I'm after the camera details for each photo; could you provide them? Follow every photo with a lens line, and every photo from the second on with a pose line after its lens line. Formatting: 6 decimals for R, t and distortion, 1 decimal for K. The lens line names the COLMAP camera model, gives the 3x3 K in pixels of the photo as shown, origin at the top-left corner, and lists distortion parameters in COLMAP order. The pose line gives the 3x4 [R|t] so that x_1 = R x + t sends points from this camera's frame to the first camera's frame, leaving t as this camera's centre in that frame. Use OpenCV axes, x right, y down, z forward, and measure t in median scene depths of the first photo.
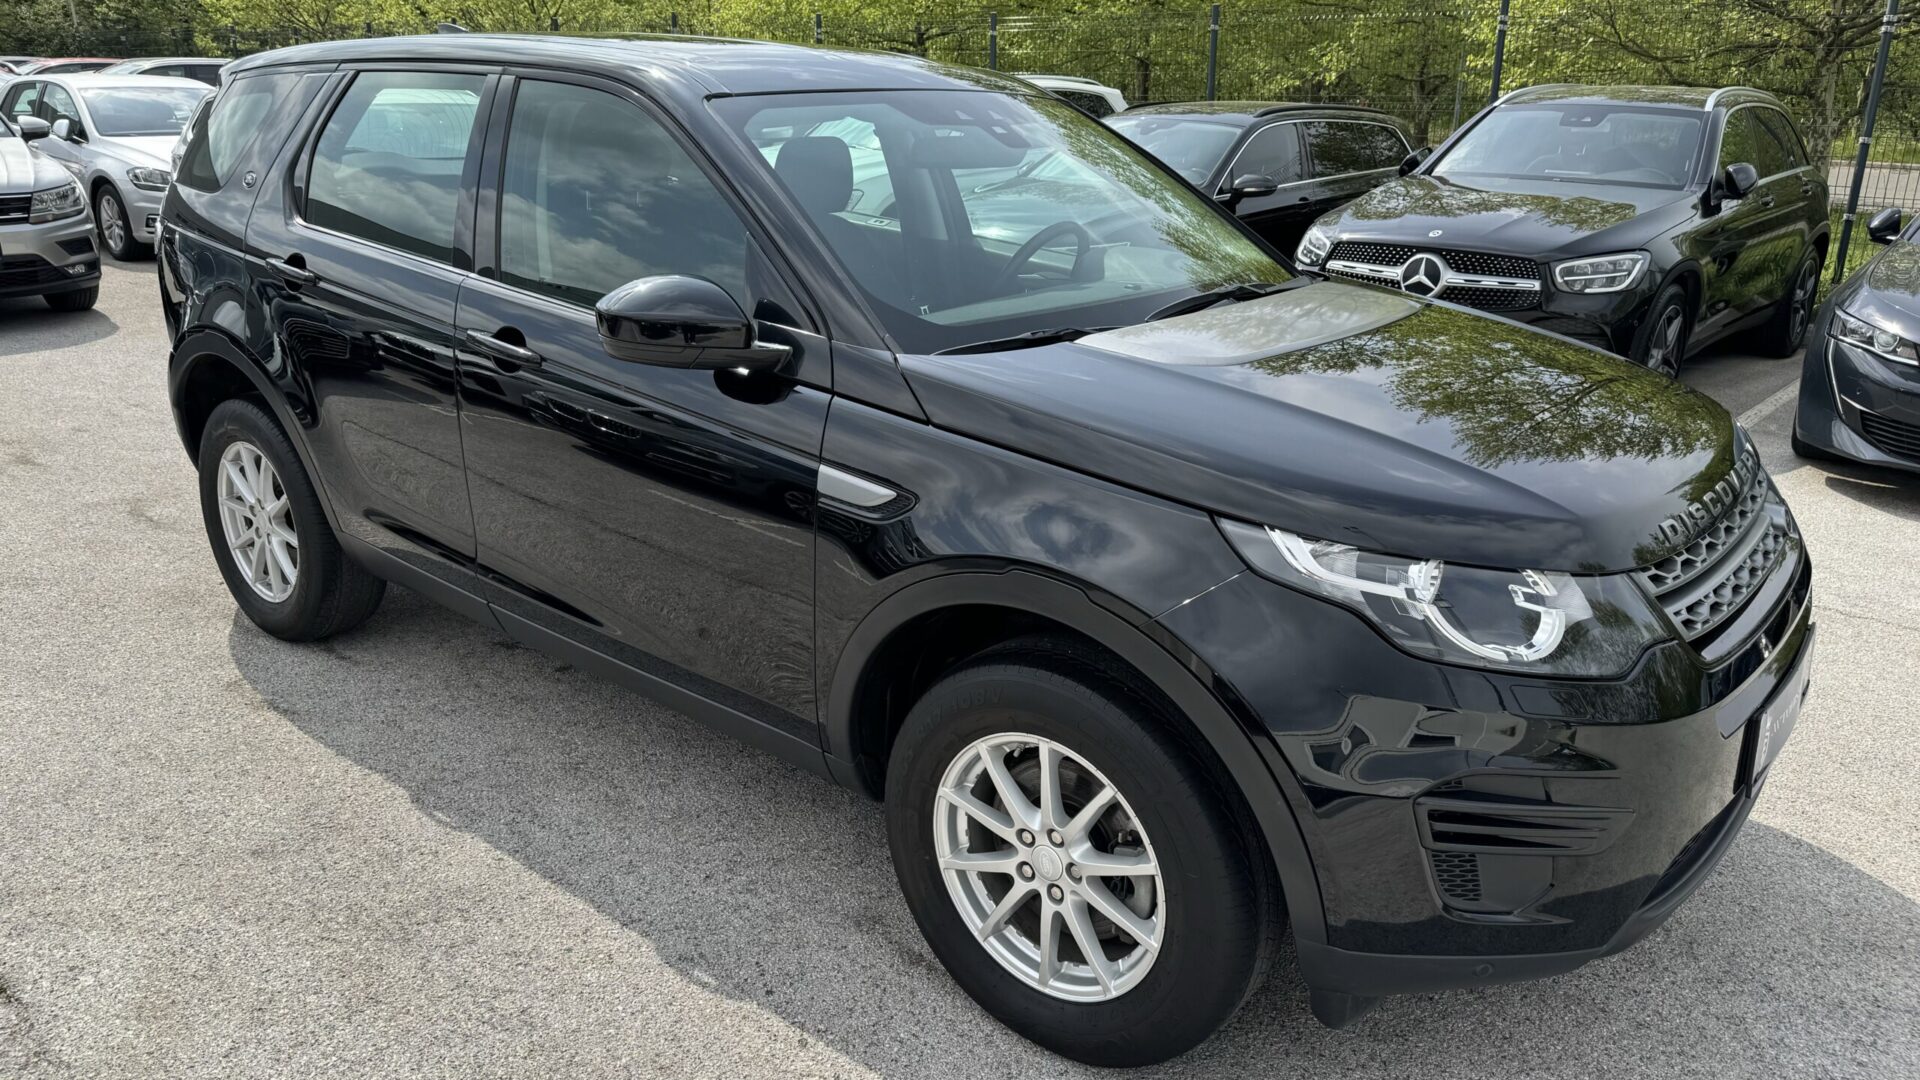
lens RADIAL K [[1410.8, 0, 960.0], [0, 1410.8, 540.0], [0, 0, 1]] dist [0.067436, -0.096077]
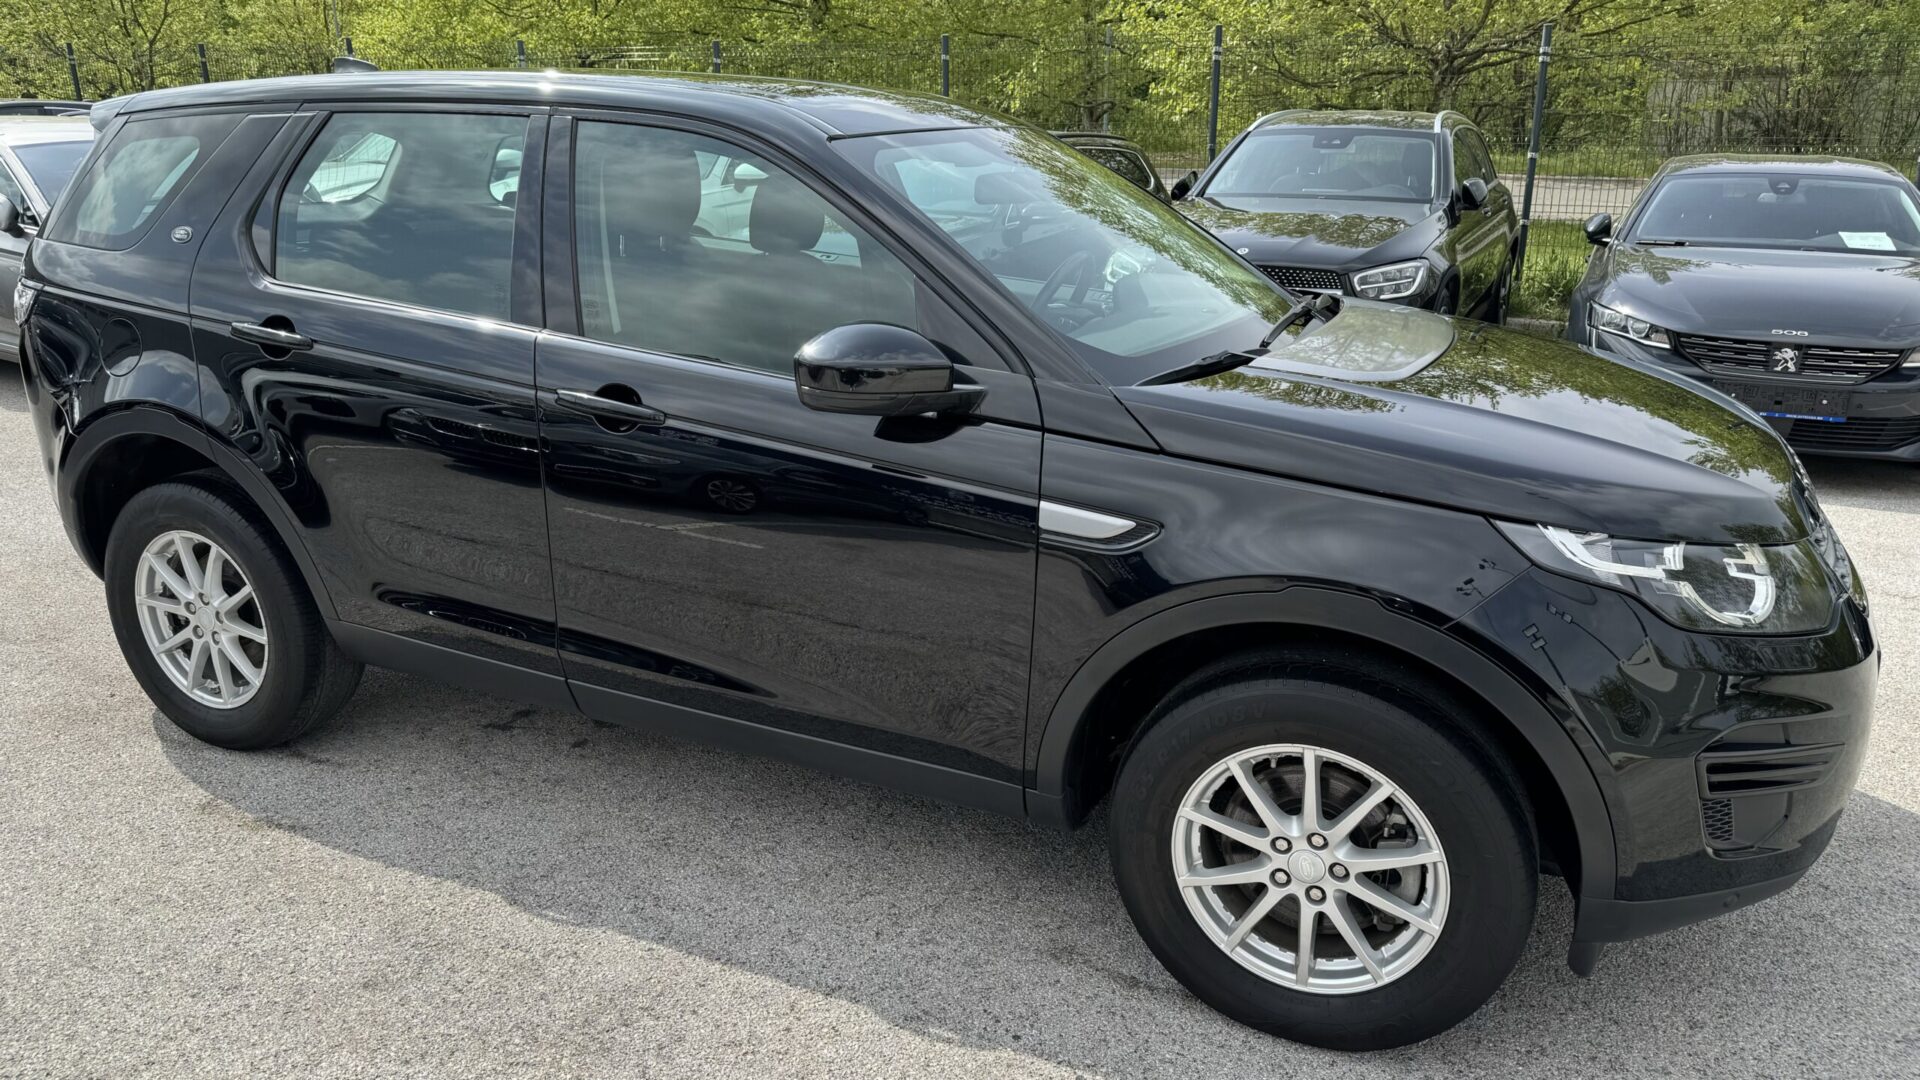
lens RADIAL K [[1410.8, 0, 960.0], [0, 1410.8, 540.0], [0, 0, 1]] dist [0.067436, -0.096077]
pose [[0.964964, -0.084204, 0.248503, -0.396290], [0.088086, 0.996103, -0.004523, -0.025839], [-0.247153, 0.026254, 0.968621, 0.042863]]
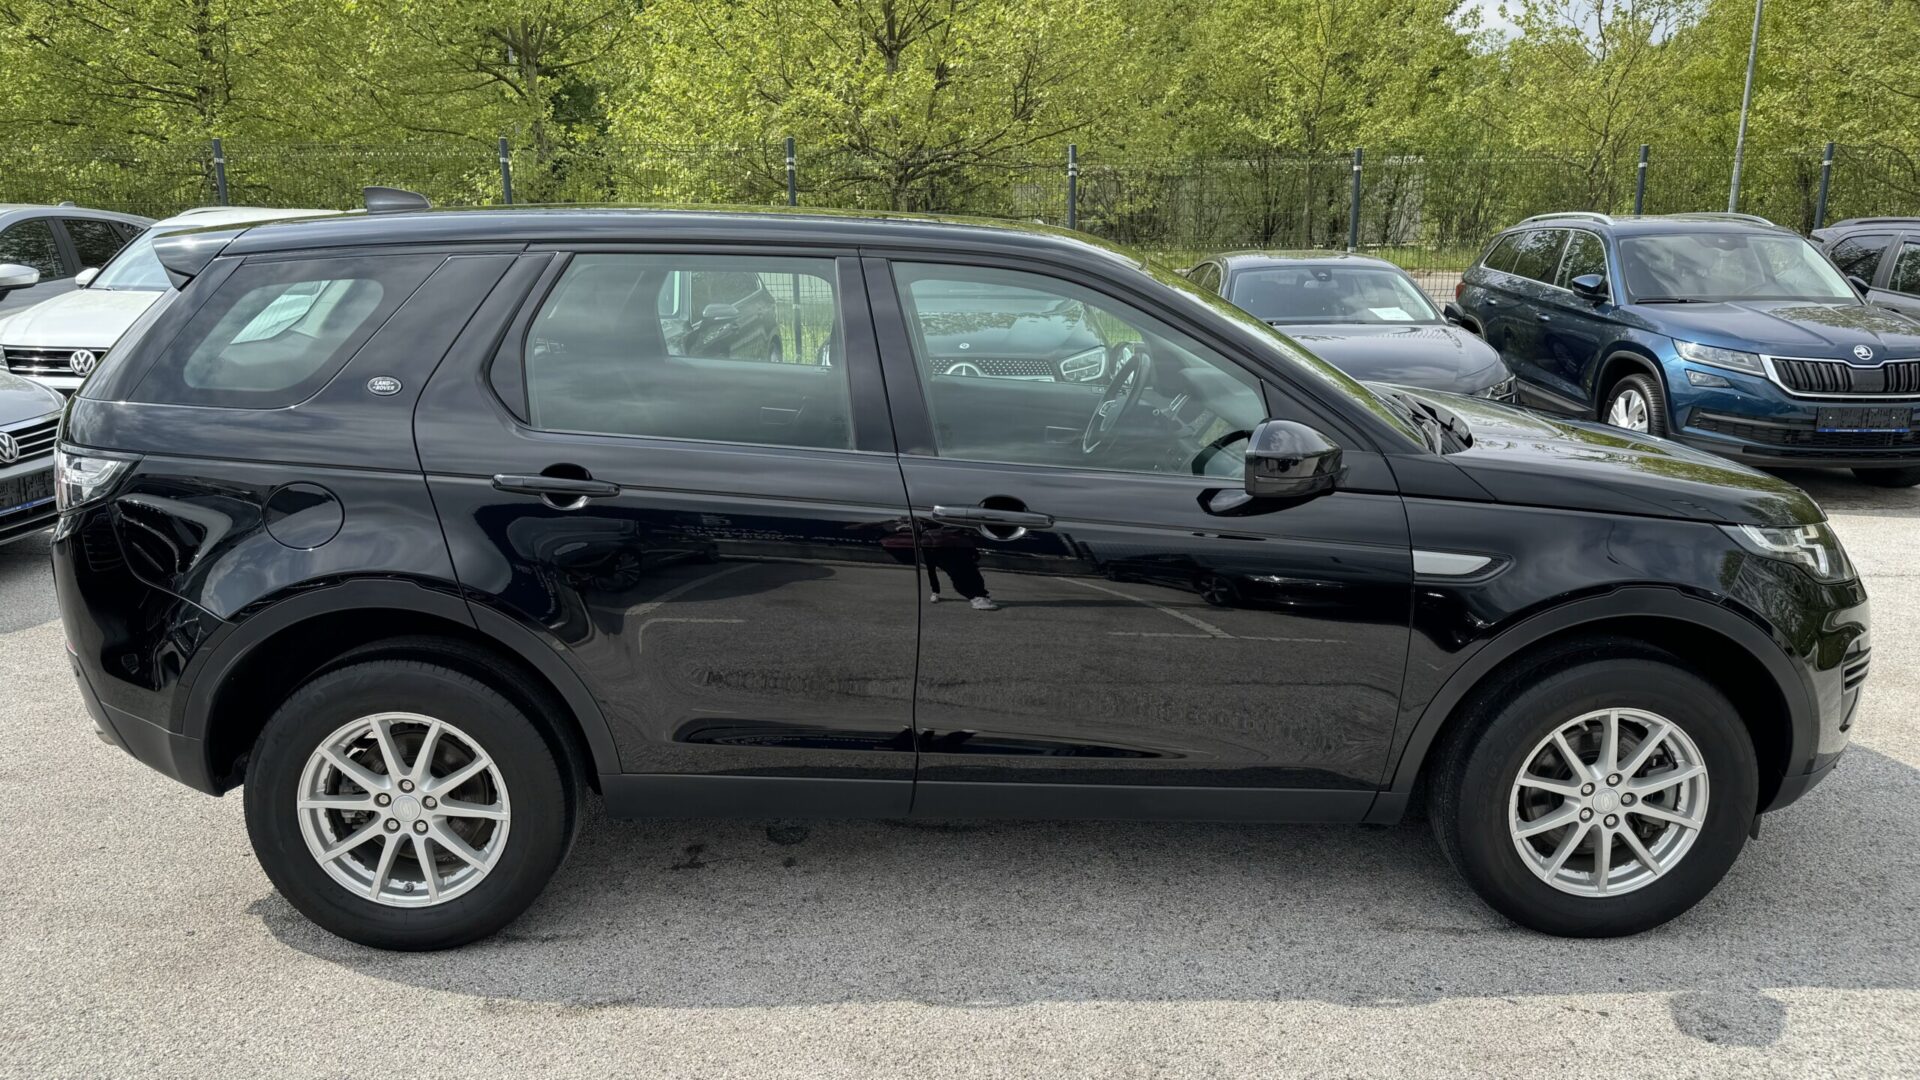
lens RADIAL K [[1410.8, 0, 960.0], [0, 1410.8, 540.0], [0, 0, 1]] dist [0.067436, -0.096077]
pose [[0.738826, -0.172374, 0.651478, -1.184496], [0.213526, 0.976801, 0.016296, -0.165382], [-0.639173, 0.127068, 0.758493, 0.294362]]
